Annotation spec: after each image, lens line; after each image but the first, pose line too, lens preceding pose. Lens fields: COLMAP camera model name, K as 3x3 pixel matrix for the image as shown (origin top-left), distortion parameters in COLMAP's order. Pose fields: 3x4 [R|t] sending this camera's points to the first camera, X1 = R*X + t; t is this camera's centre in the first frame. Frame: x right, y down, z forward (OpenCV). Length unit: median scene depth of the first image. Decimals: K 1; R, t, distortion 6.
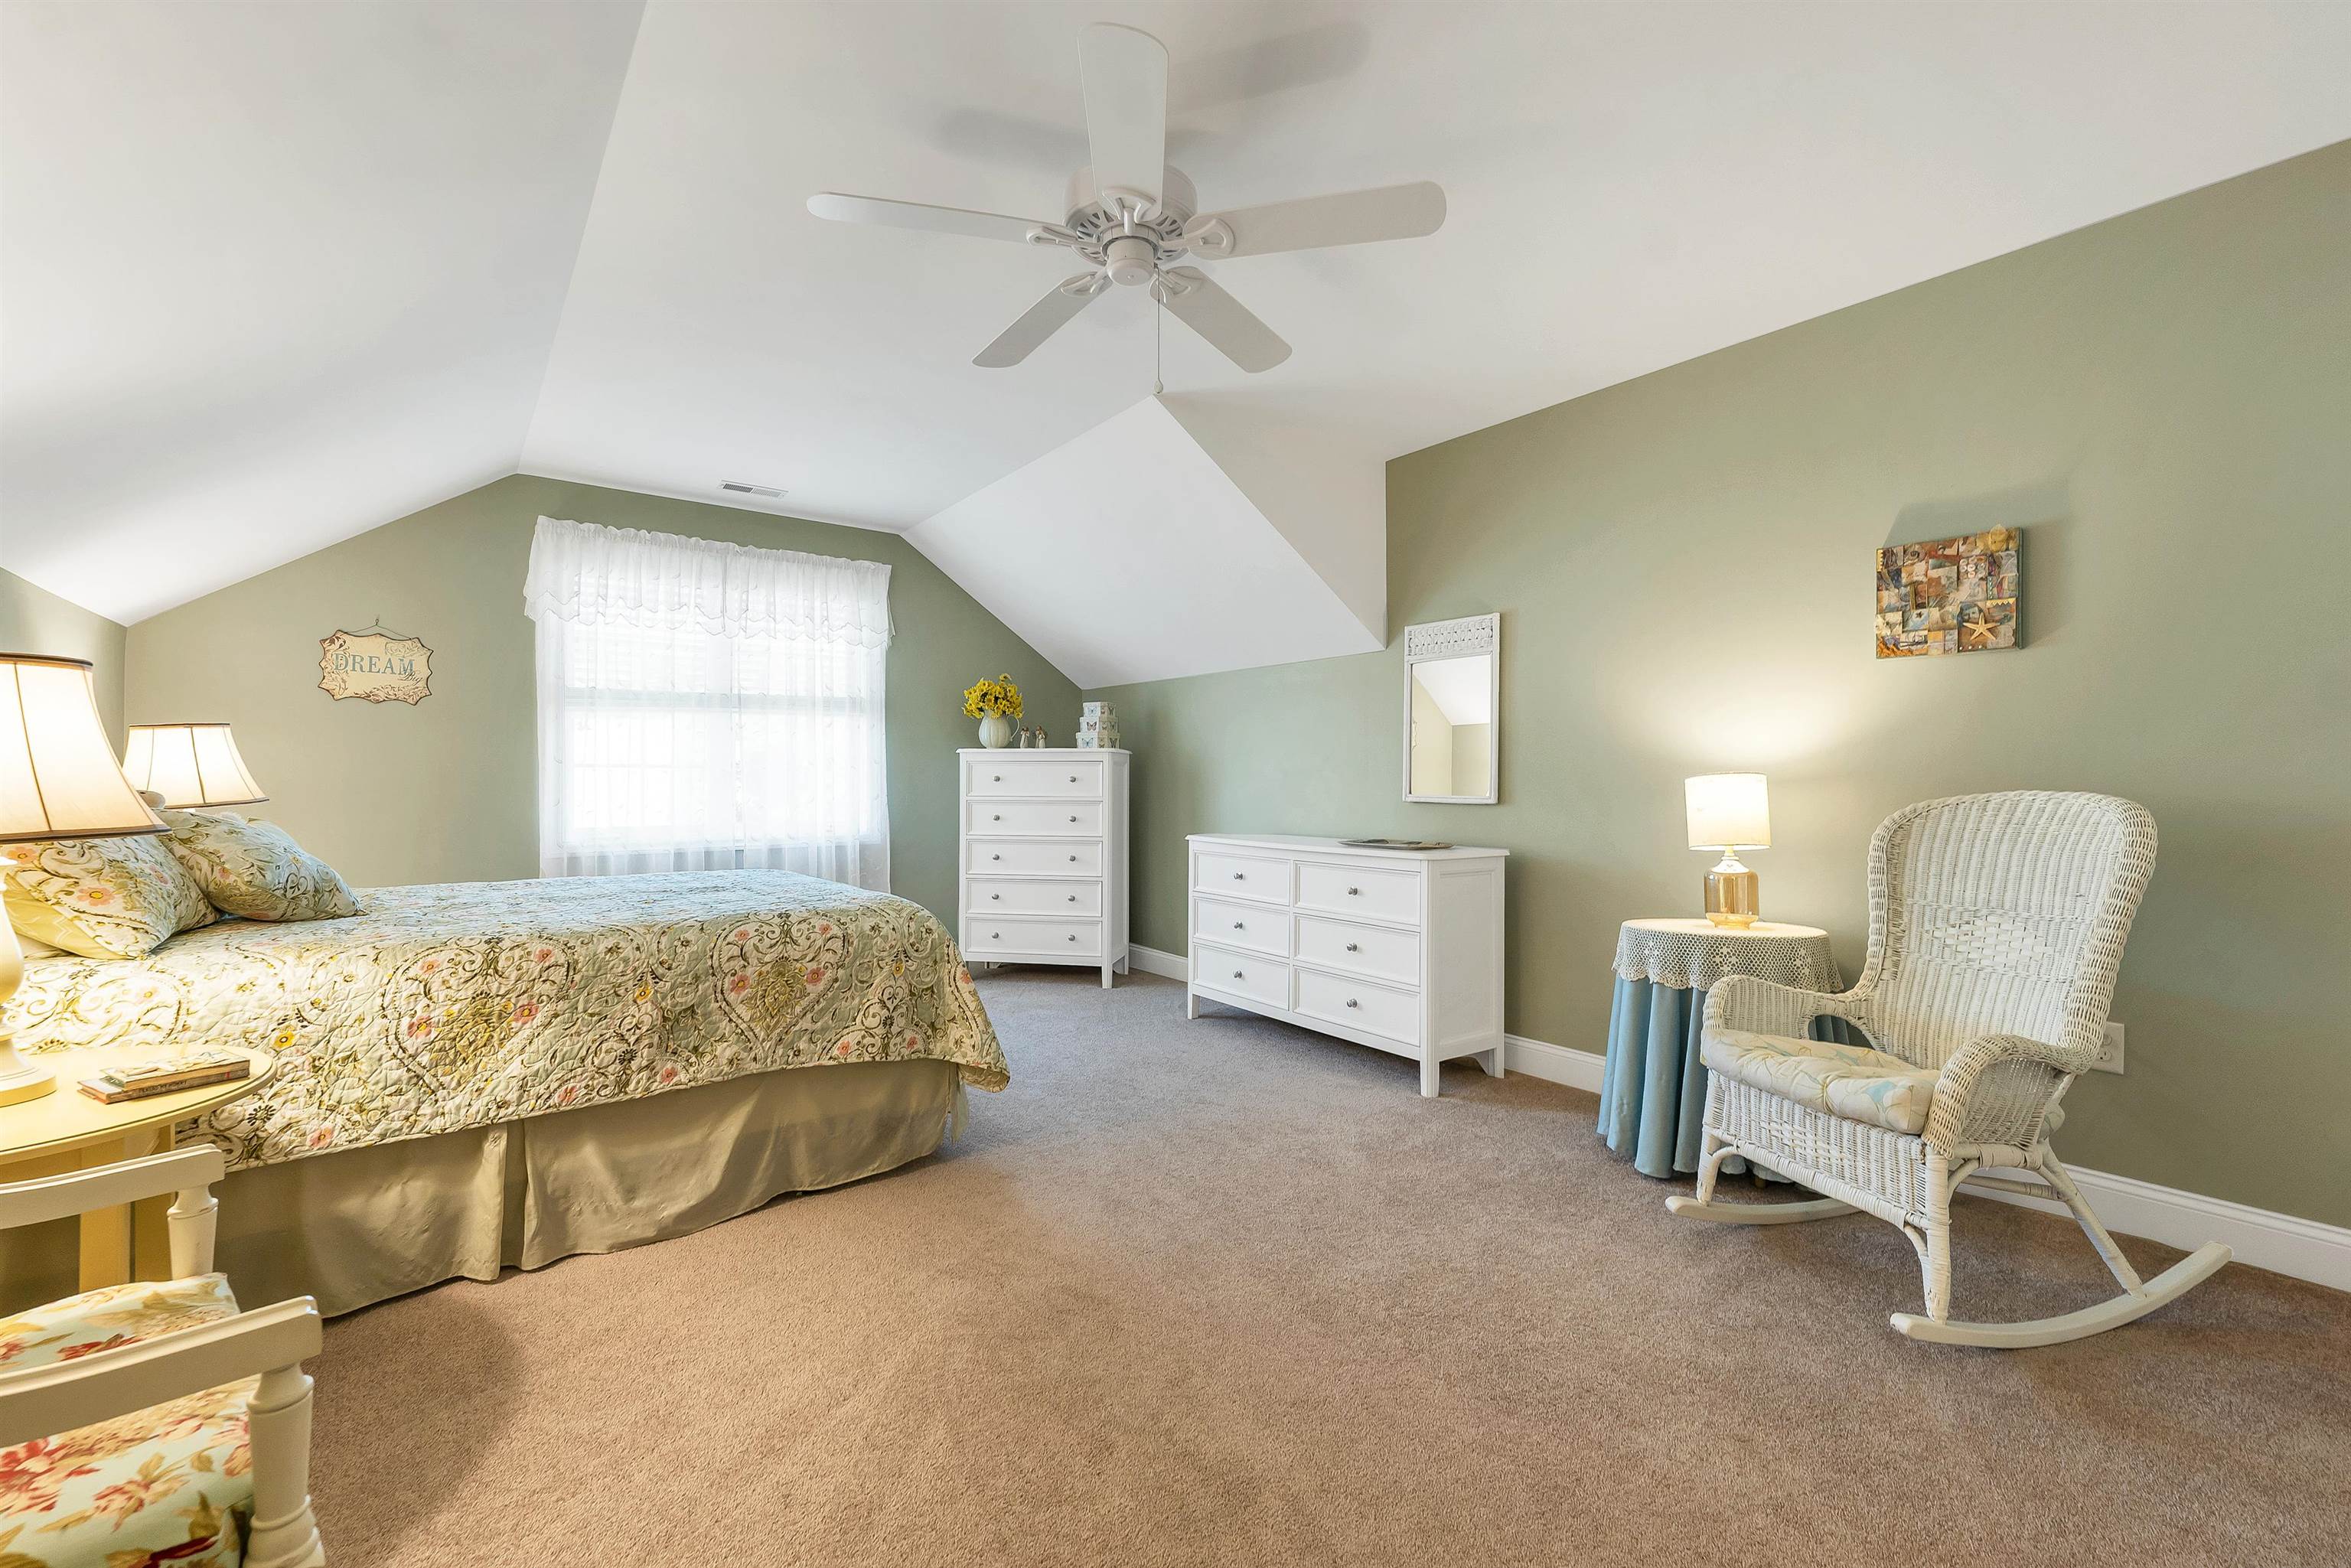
lens RADIAL K [[980.2, 0, 1175.5], [0, 980.2, 784.0], [0, 0, 1]] dist [-0.000853, -0.000110]
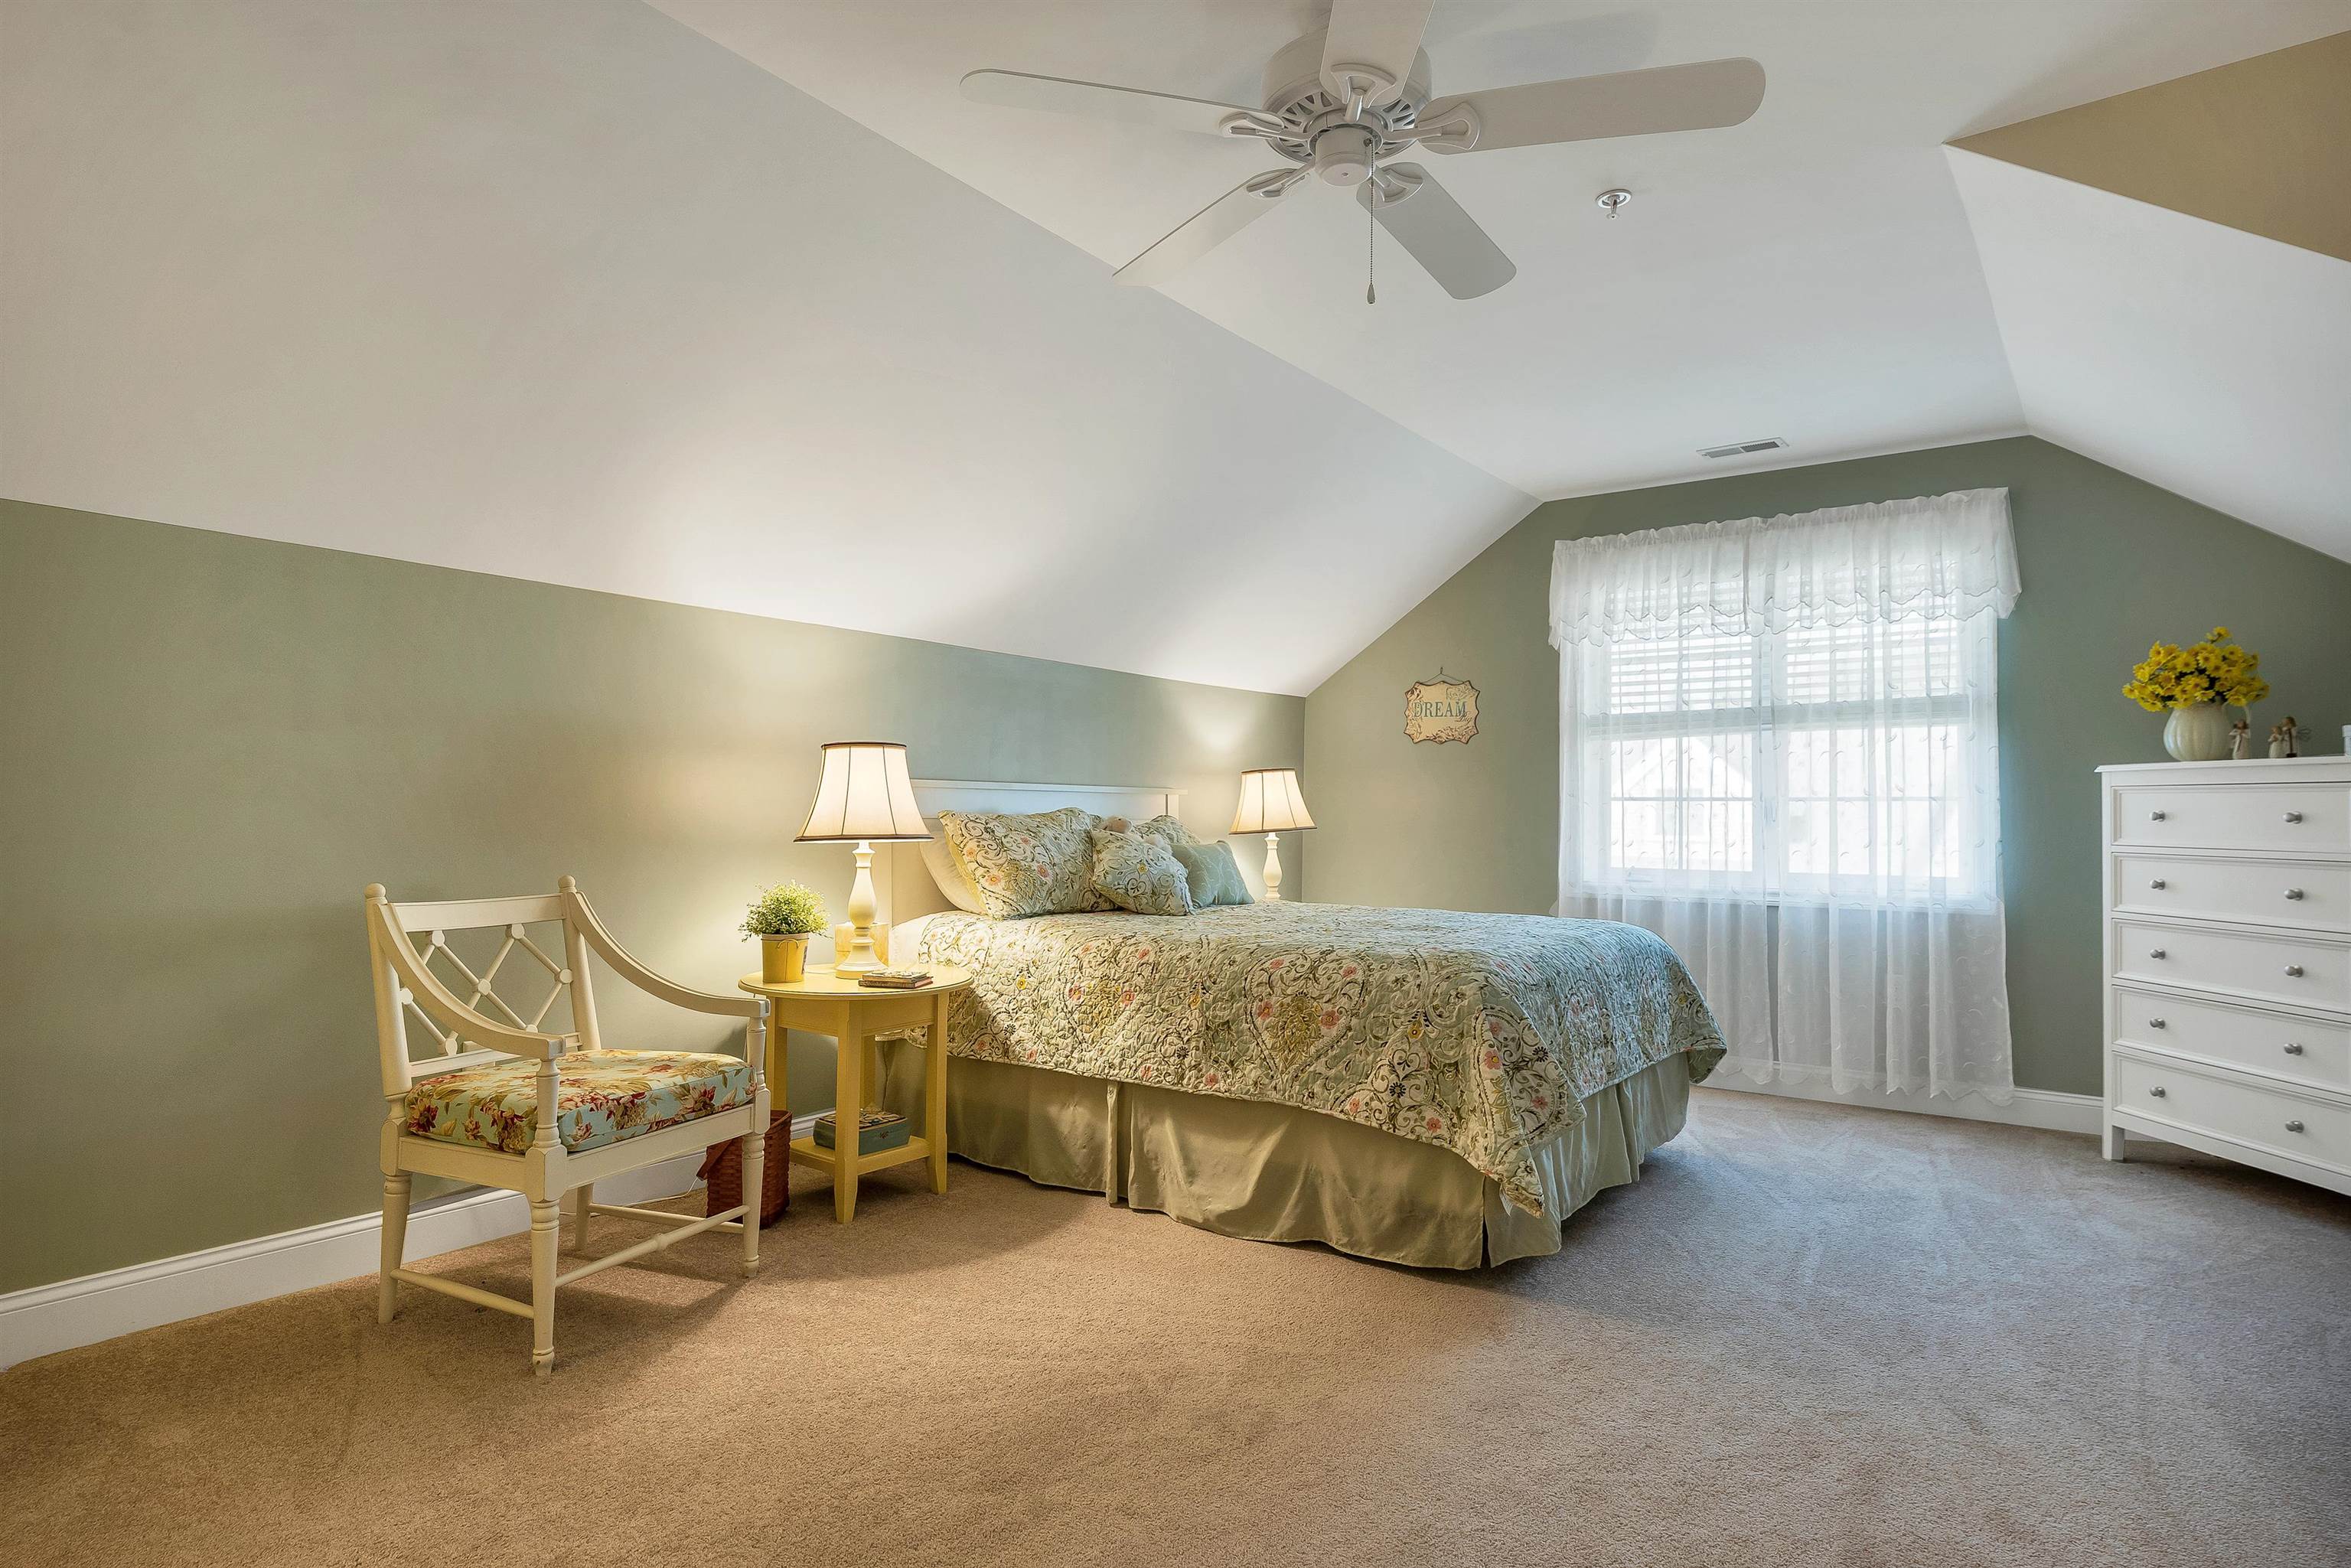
lens RADIAL K [[1272.9, 0, 1175.5], [0, 1272.9, 784.0], [0, 0, 1]] dist [-0.001620, -0.000093]
pose [[0.277892, -0.020063, -0.960403, 0.810812], [-0.011452, 0.999642, -0.024197, 0.000903], [0.960544, 0.017723, 0.277562, 0.537577]]
